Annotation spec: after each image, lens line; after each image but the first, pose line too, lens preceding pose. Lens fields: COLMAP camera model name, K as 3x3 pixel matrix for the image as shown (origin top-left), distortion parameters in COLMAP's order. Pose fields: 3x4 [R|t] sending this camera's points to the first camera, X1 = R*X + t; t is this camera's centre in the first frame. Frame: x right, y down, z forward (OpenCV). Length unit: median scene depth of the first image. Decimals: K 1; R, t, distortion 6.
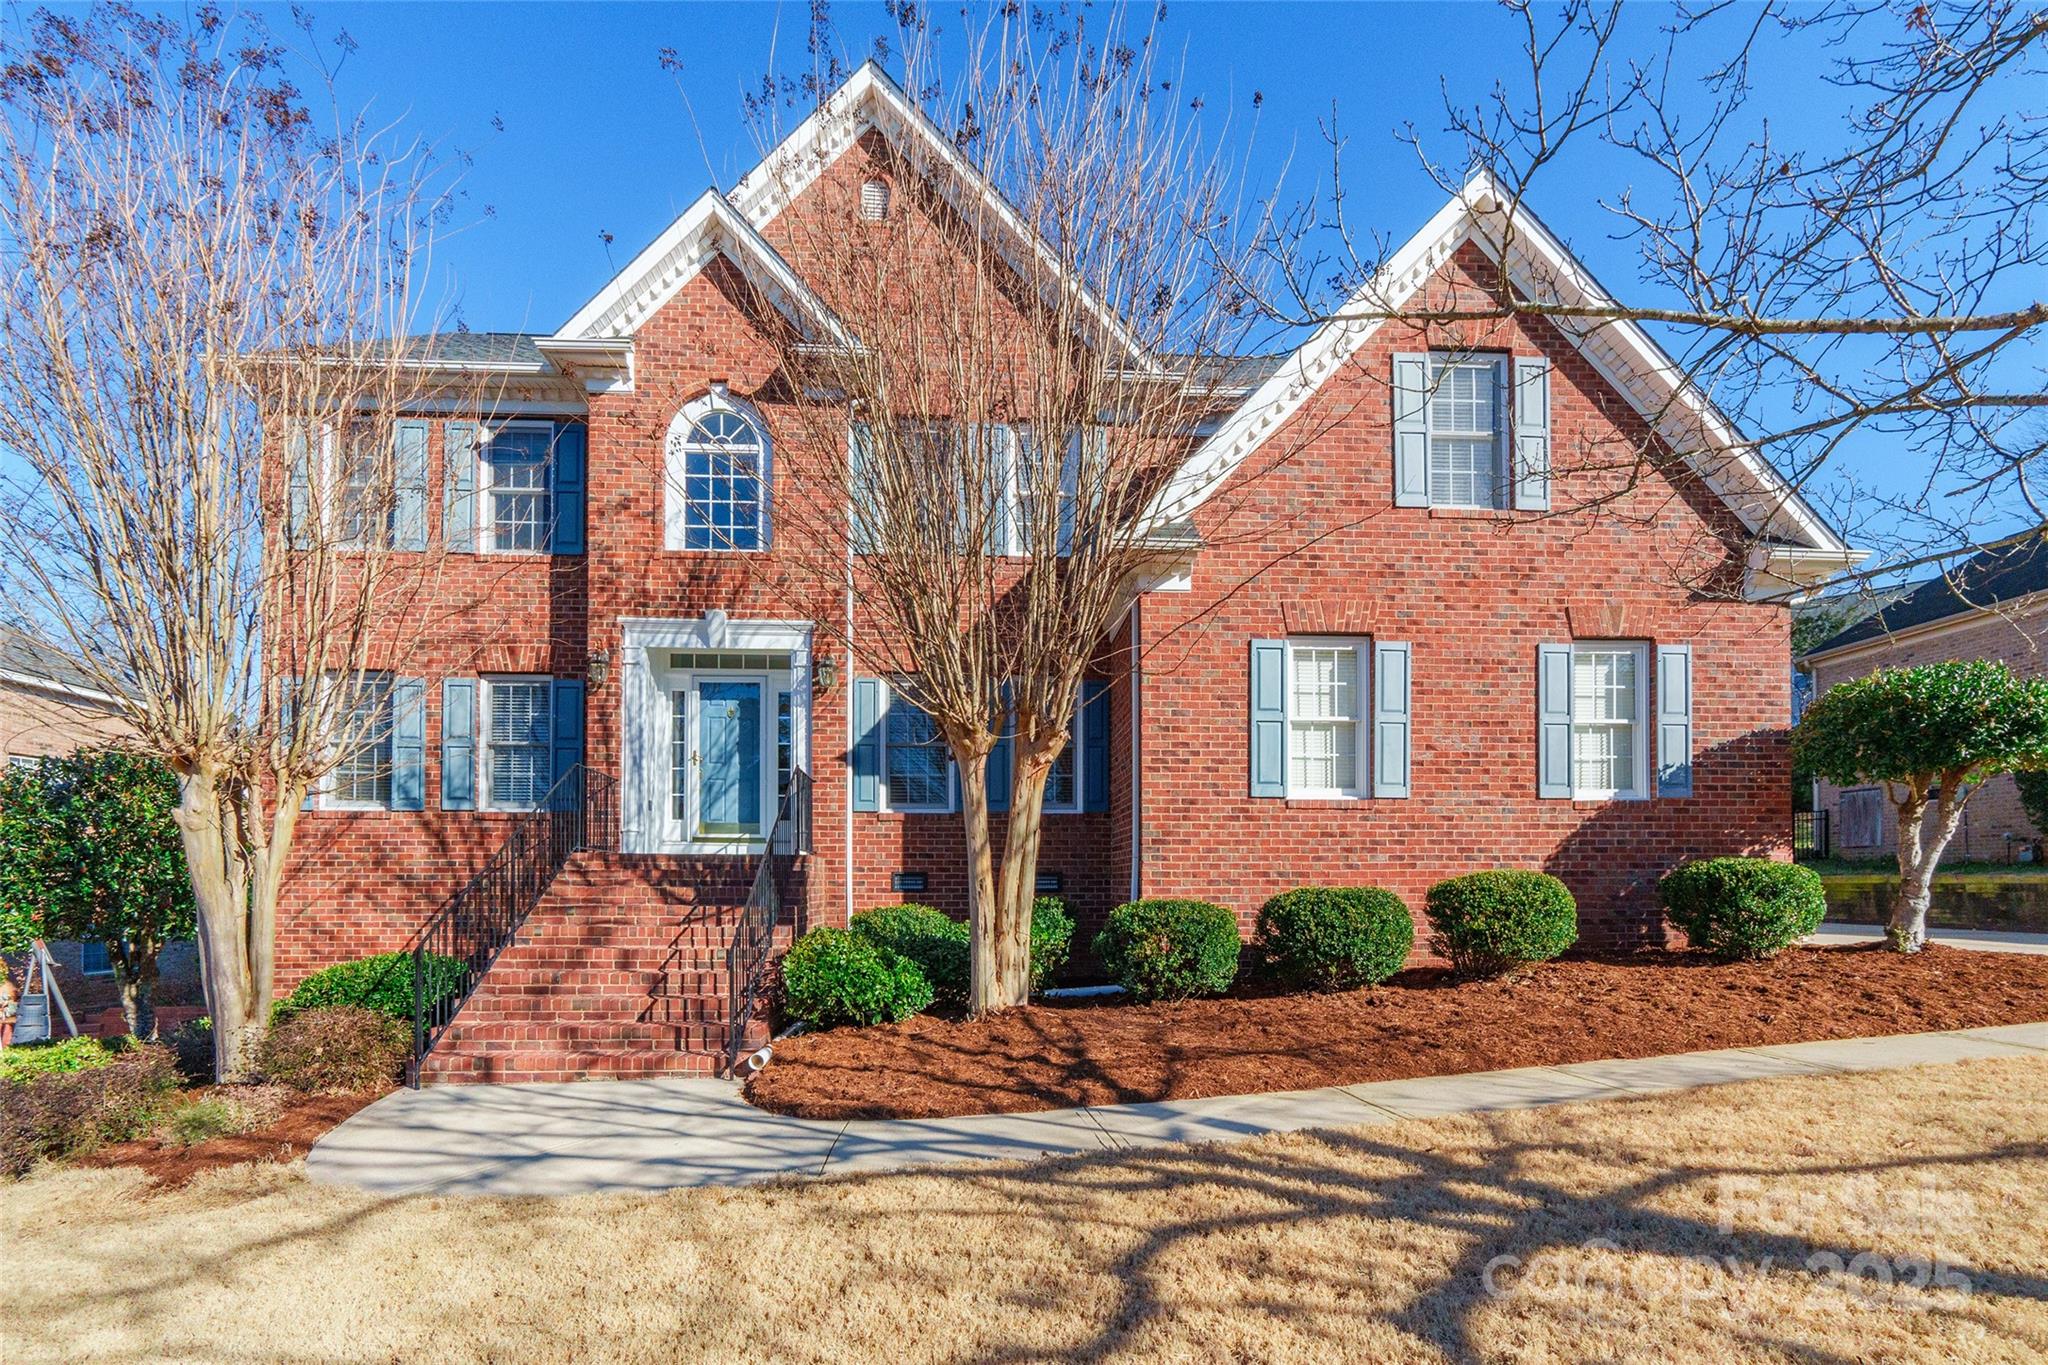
lens RADIAL K [[953.3, 0, 948.9], [0, 953.3, 627.7], [0, 0, 1]] dist [-0.003625, -0.000216]
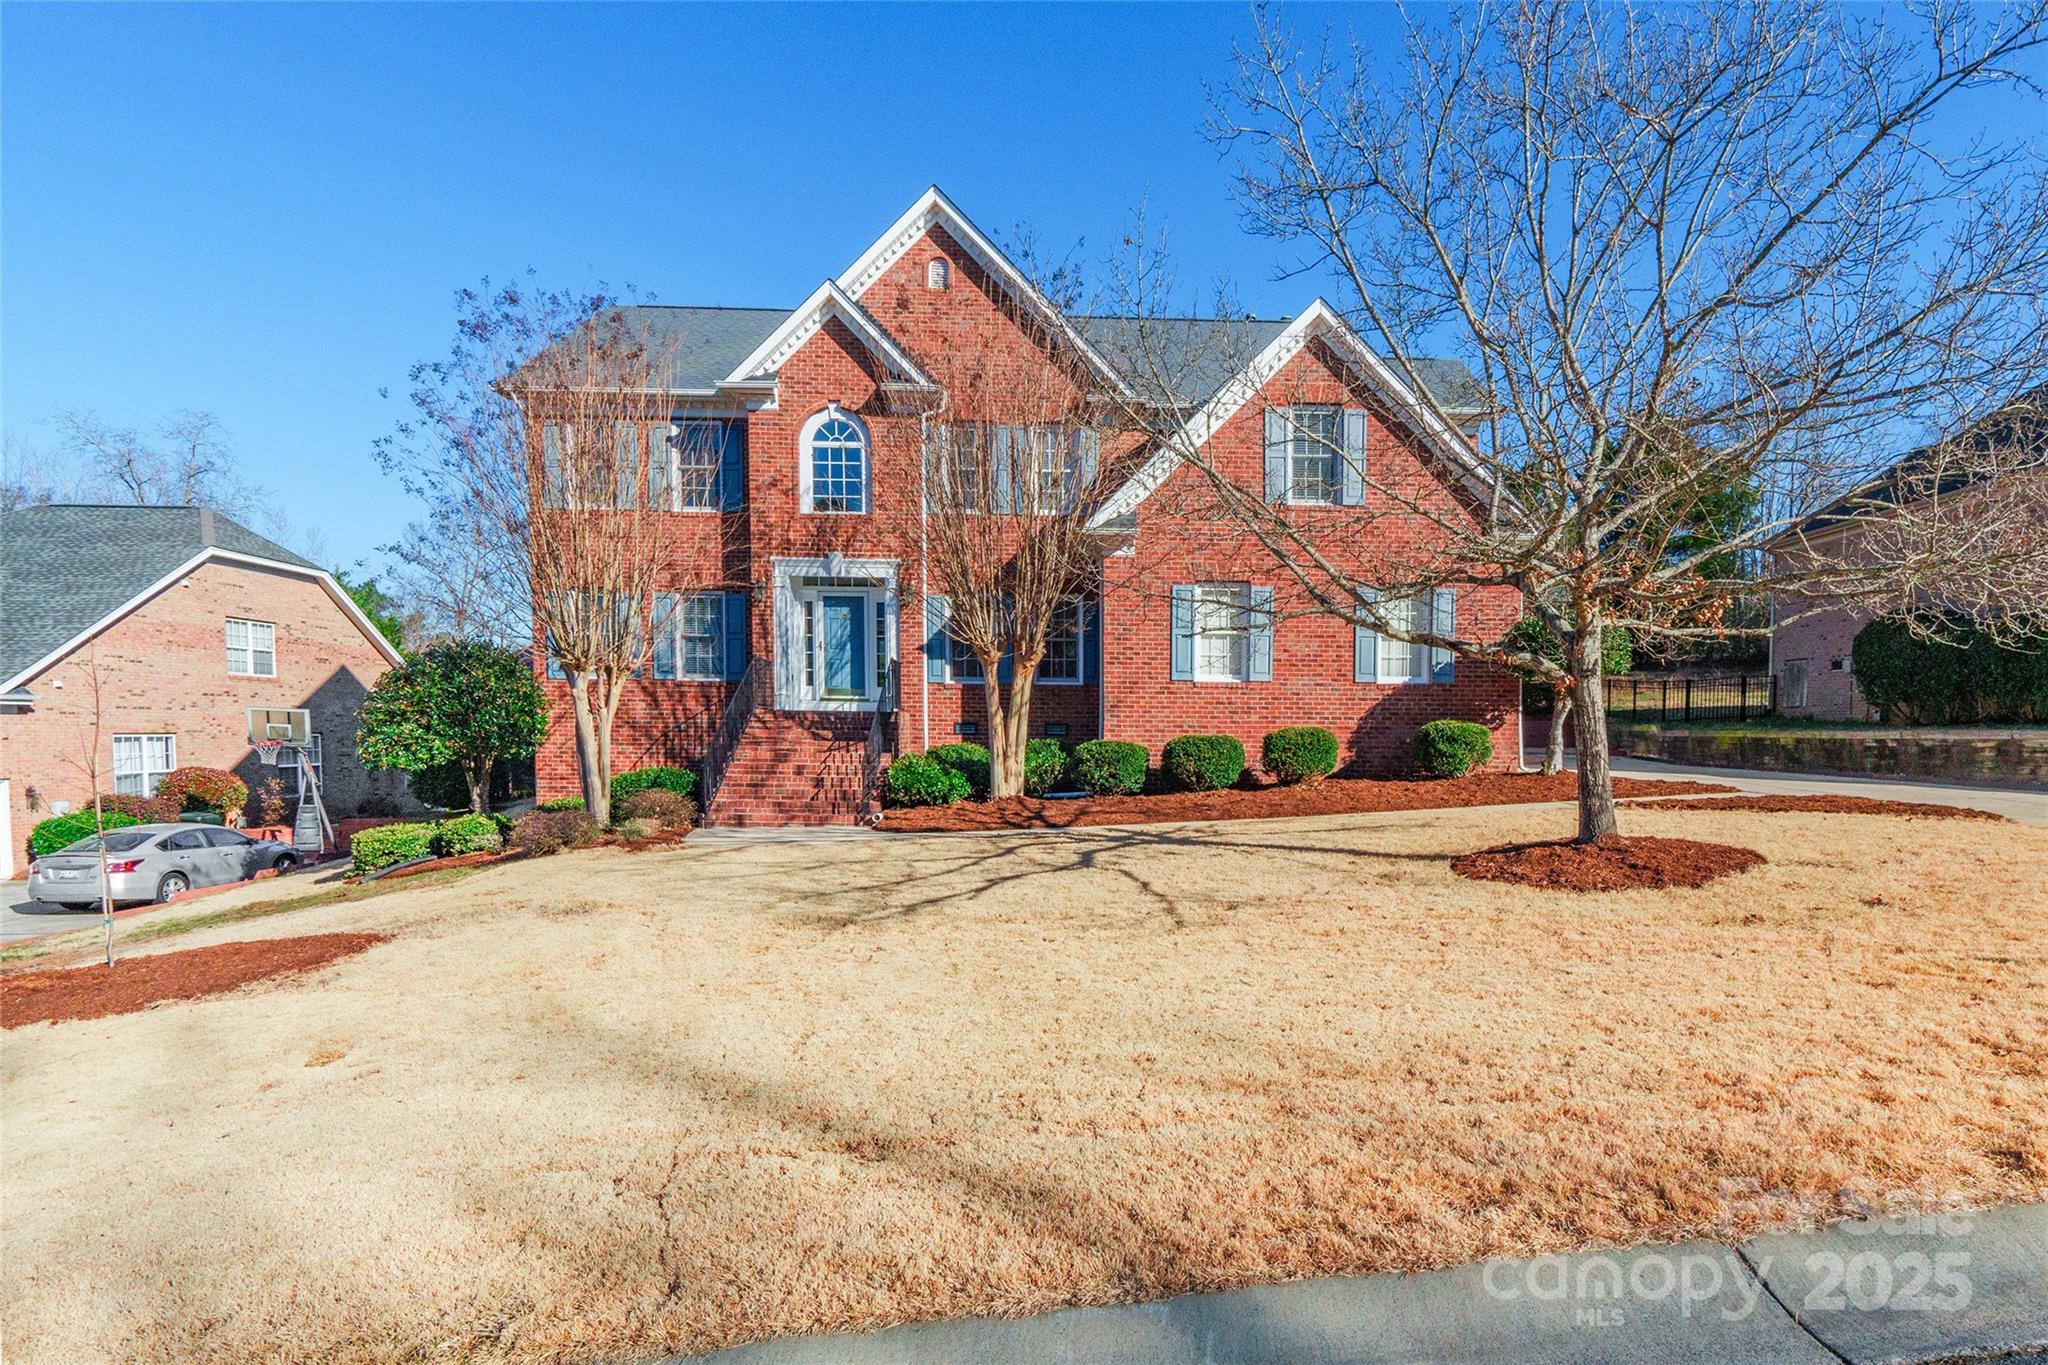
lens RADIAL K [[967.7, 0, 1032.3], [0, 967.7, 646.0], [0, 0, 1]] dist [-0.001851, -0.000387]
pose [[0.999950, 0.009775, 0.001999, 0.068690], [-0.009974, 0.984313, 0.176149, -0.153188], [-0.000246, -0.176161, 0.984361, -0.558912]]
